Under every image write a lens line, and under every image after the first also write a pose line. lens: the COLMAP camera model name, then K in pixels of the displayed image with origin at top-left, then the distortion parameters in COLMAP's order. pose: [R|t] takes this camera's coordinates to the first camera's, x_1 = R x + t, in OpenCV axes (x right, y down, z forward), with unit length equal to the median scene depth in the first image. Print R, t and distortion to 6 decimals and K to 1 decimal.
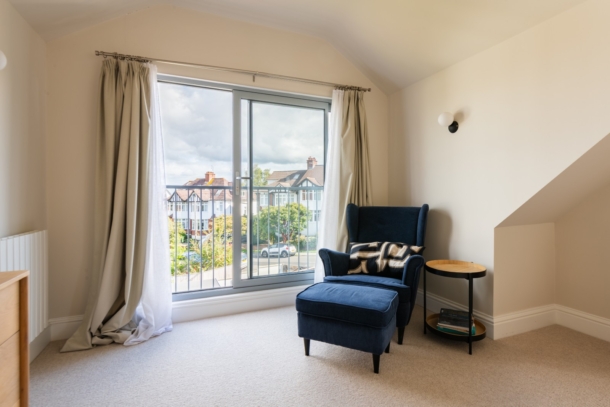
lens RADIAL K [[315.8, 0, 305.6], [0, 315.8, 202.1], [0, 0, 1]] dist [0.012186, -0.004169]
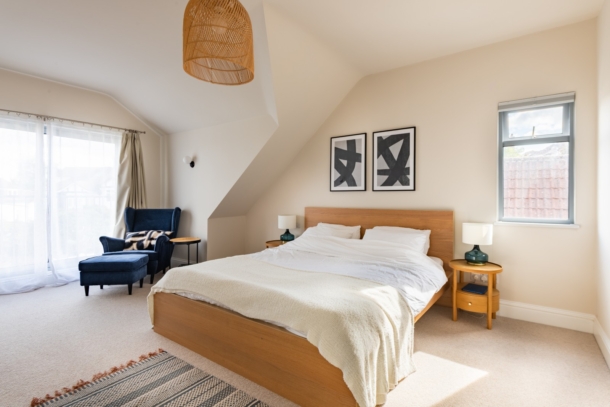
lens RADIAL K [[296.0, 0, 308.1], [0, 296.0, 203.5], [0, 0, 1]] dist [0.010317, -0.000174]
pose [[0.833522, -0.000328, 0.552486, 0.083546], [0.000483, 1.000000, -0.000136, -0.014322], [-0.552486, 0.000381, 0.833522, -0.754212]]
